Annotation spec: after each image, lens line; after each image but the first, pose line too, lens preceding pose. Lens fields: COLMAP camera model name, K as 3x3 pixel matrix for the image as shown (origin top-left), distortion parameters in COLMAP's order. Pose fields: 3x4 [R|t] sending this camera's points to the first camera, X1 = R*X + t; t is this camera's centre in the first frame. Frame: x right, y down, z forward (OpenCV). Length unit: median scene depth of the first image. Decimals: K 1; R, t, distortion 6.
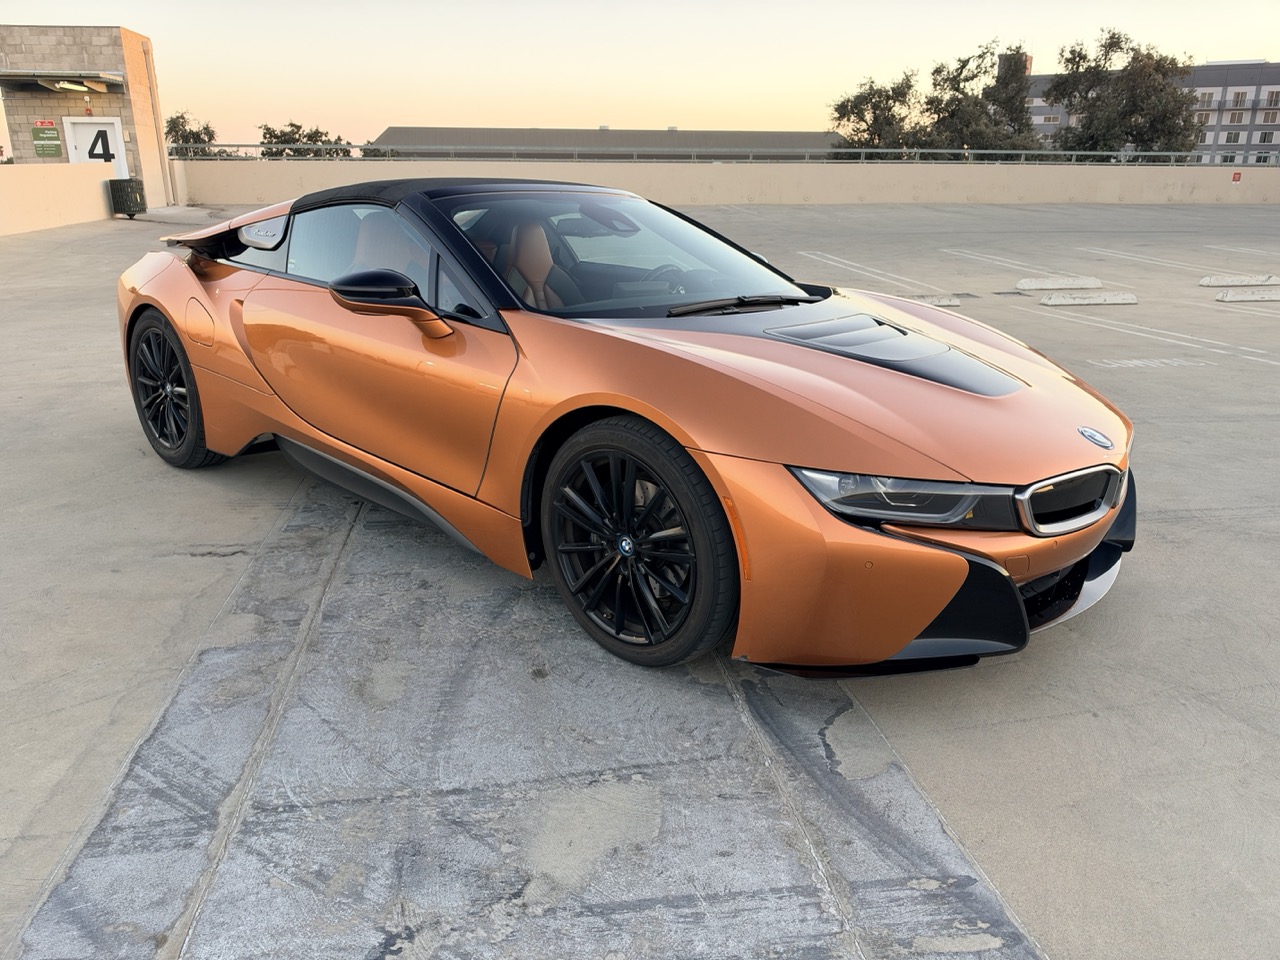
lens RADIAL K [[911.8, 0, 644.3], [0, 911.8, 476.9], [0, 0, 1]] dist [0.002711, -0.017941]
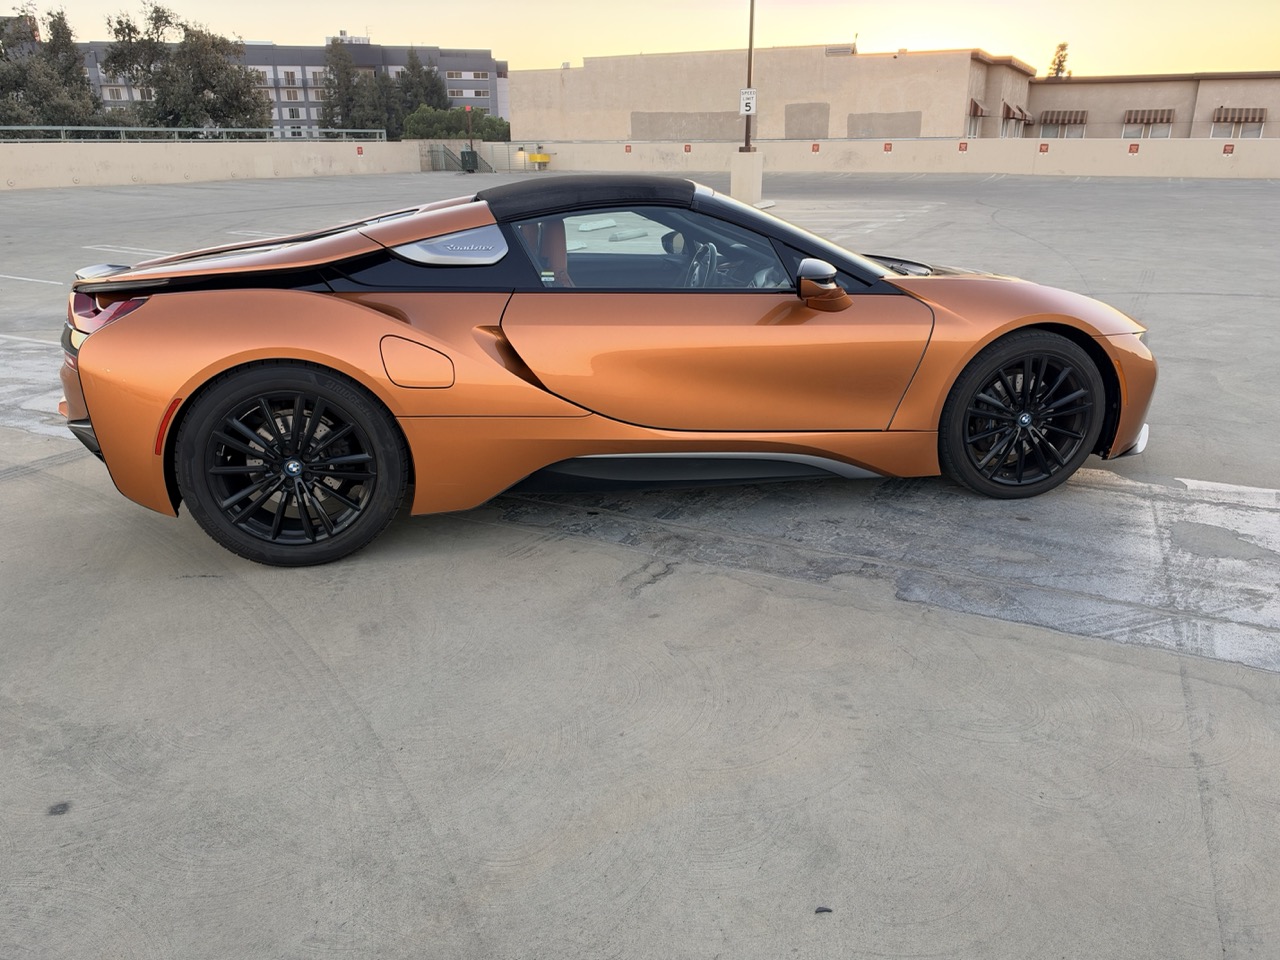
lens RADIAL K [[911.8, 0, 644.3], [0, 911.8, 476.9], [0, 0, 1]] dist [0.002711, -0.017941]
pose [[0.620147, -0.276986, 0.733959, -1.123441], [0.259296, 0.955382, 0.141460, -0.147716], [-0.740394, 0.102587, 0.664299, 0.363092]]
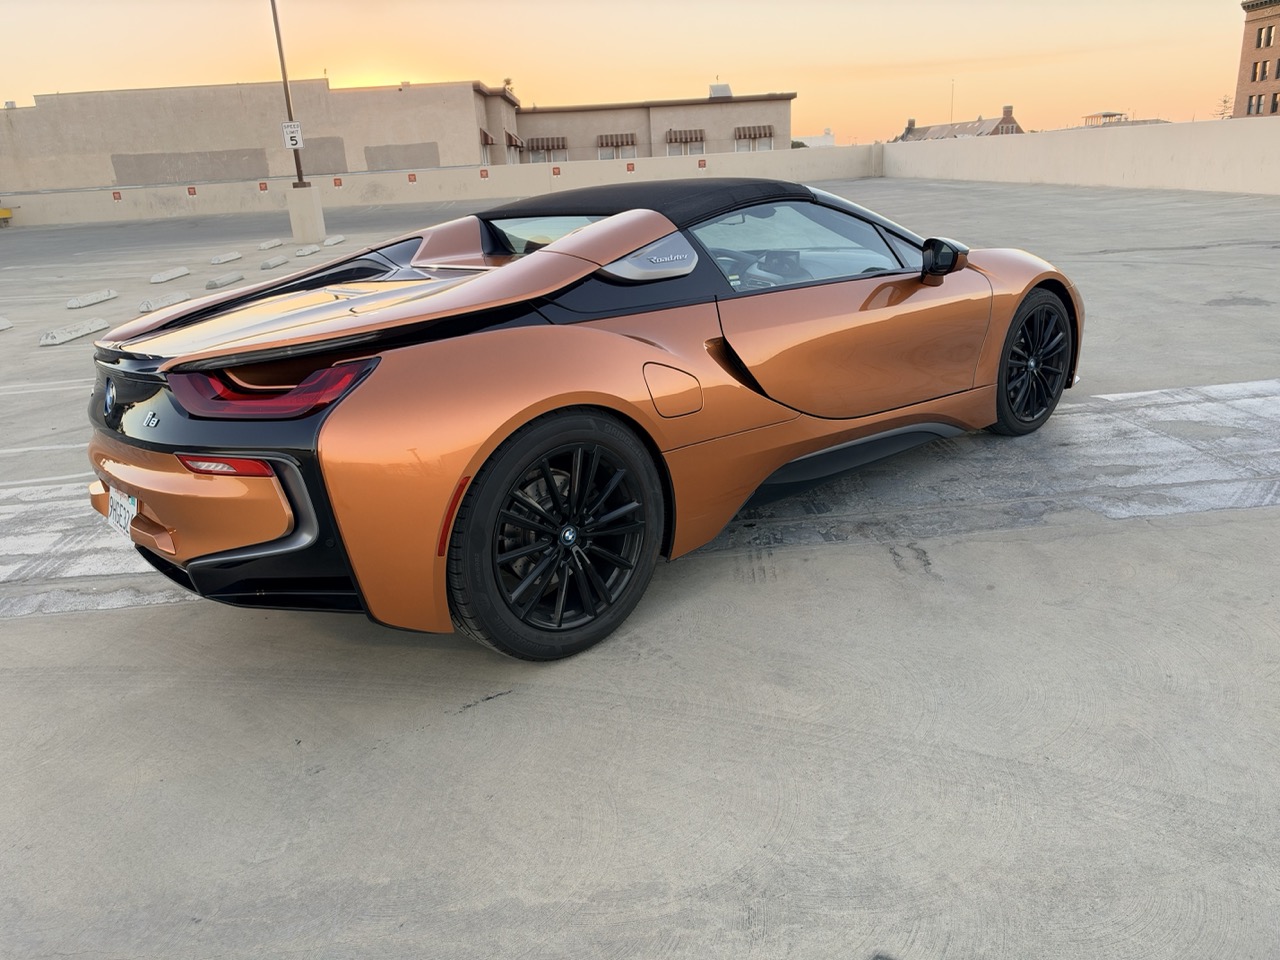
lens RADIAL K [[911.8, 0, 644.3], [0, 911.8, 476.9], [0, 0, 1]] dist [0.002711, -0.017941]
pose [[0.141784, -0.335469, 0.931321, -1.348913], [0.366709, 0.891687, 0.265365, -0.342726], [-0.919468, 0.303899, 0.249446, 0.981899]]
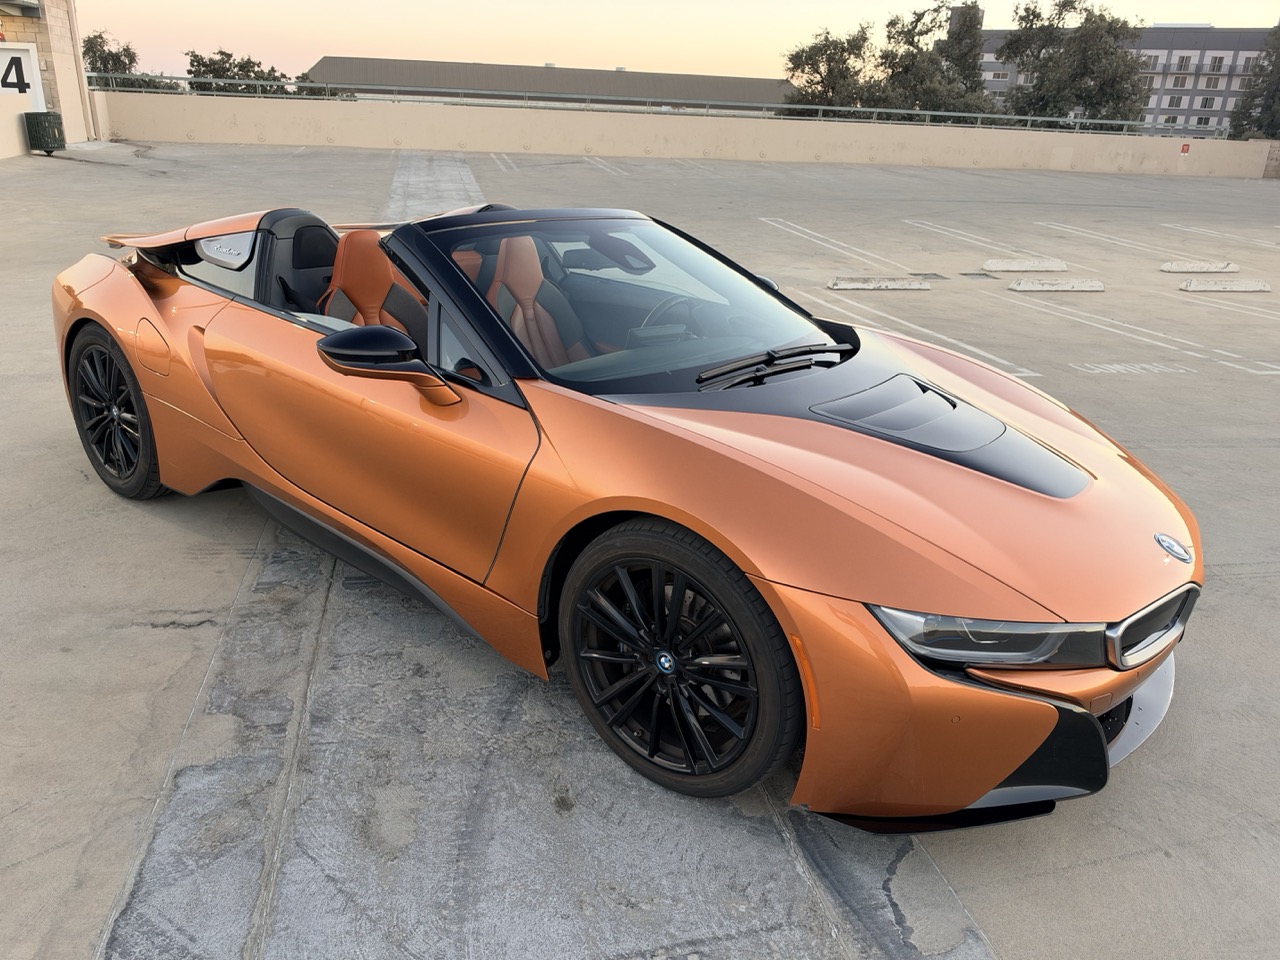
lens RADIAL K [[919.0, 0, 640.0], [0, 919.0, 480.0], [0, 0, 1]] dist [-0.007986, -0.003679]
pose [[0.998106, 0.015900, 0.059433, -0.073550], [-0.019179, 0.998301, 0.055021, -0.112853], [-0.058457, -0.056056, 0.996715, 0.083233]]
